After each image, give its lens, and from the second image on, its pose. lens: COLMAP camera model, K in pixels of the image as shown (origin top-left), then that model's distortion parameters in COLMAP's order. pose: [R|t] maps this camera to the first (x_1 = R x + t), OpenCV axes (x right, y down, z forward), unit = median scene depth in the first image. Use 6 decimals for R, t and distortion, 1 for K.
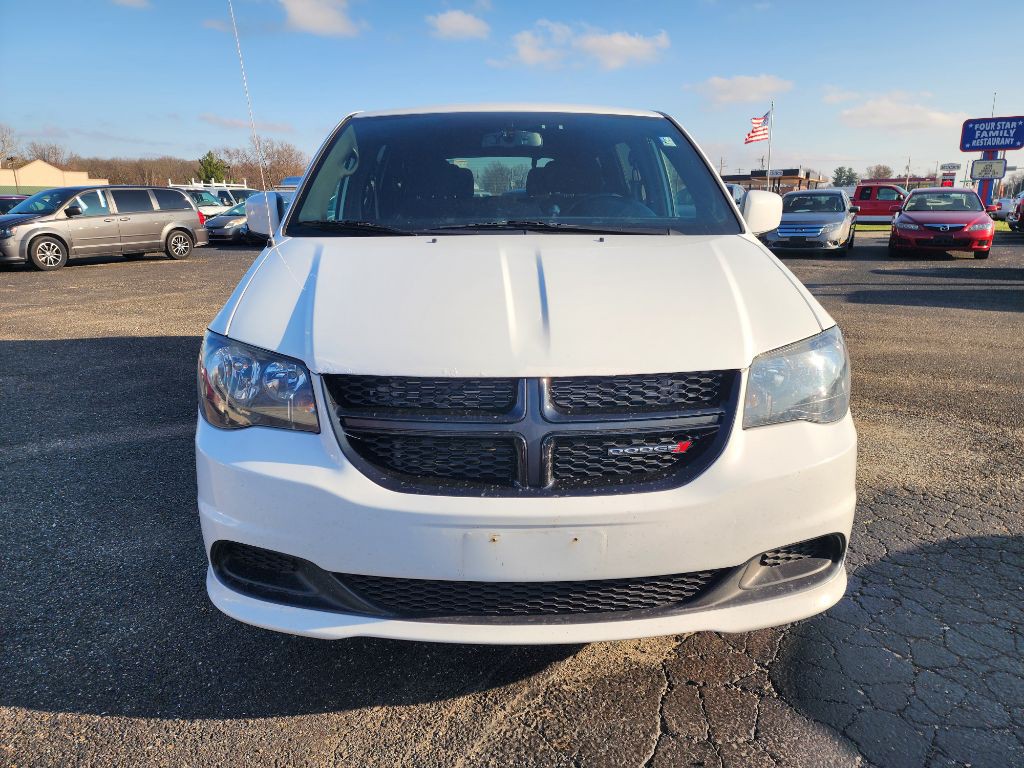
lens RADIAL K [[698.6, 0, 513.2], [0, 698.6, 373.5], [0, 0, 1]] dist [0.068407, -0.077117]
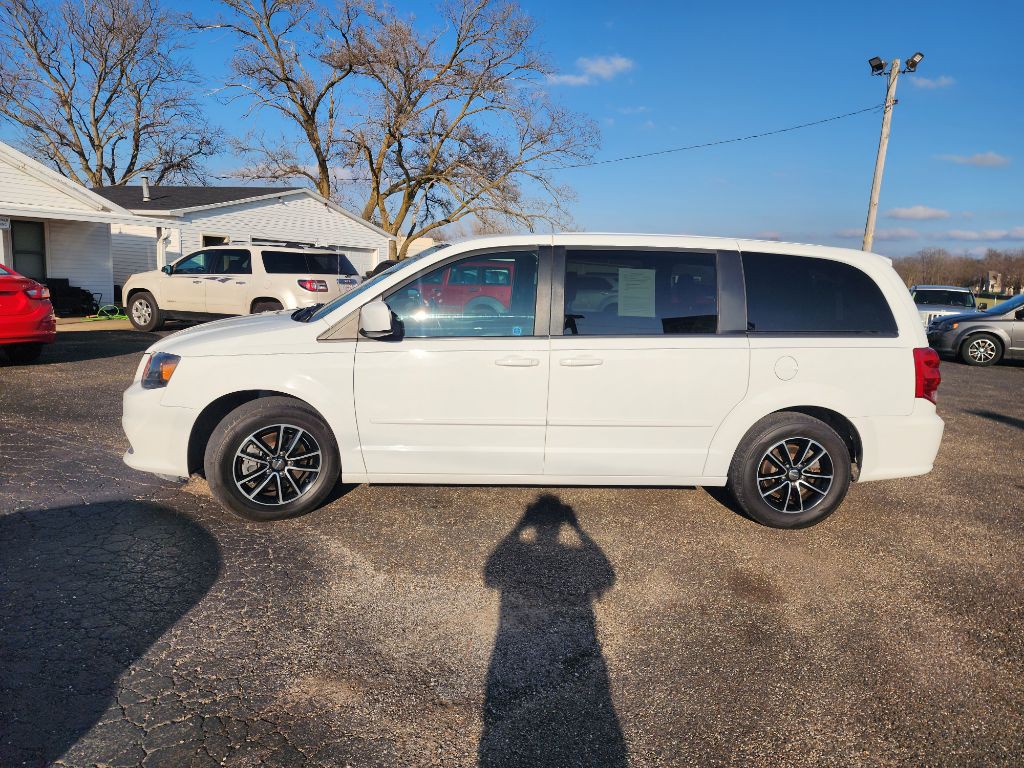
lens RADIAL K [[698.6, 0, 513.2], [0, 698.6, 373.5], [0, 0, 1]] dist [0.068407, -0.077117]
pose [[0.029218, 0.154402, -0.987576, 2.676754], [-0.284040, 0.948551, 0.139898, -0.620395], [0.958367, 0.276424, 0.071571, 1.892713]]
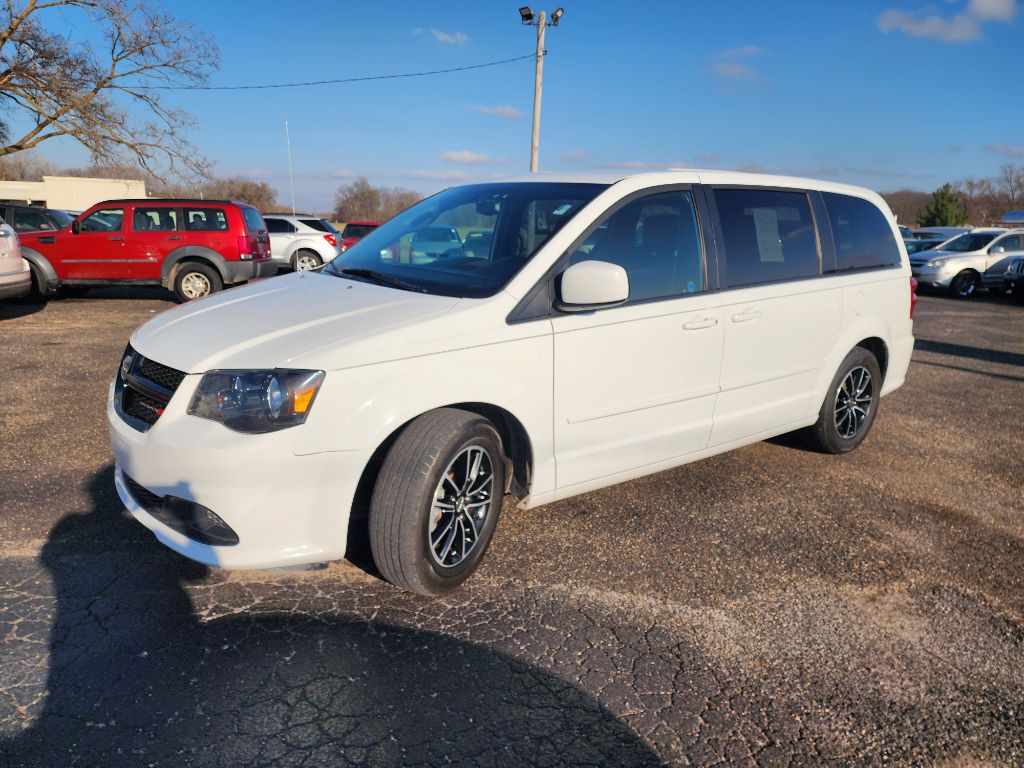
lens RADIAL K [[708.2, 0, 511.8], [0, 708.2, 368.2], [0, 0, 1]] dist [0.063859, -0.083257]
pose [[0.575647, 0.182647, -0.797039, 1.754217], [-0.227911, 0.971946, 0.058124, -0.236410], [0.785294, 0.148195, 0.601125, 0.556620]]
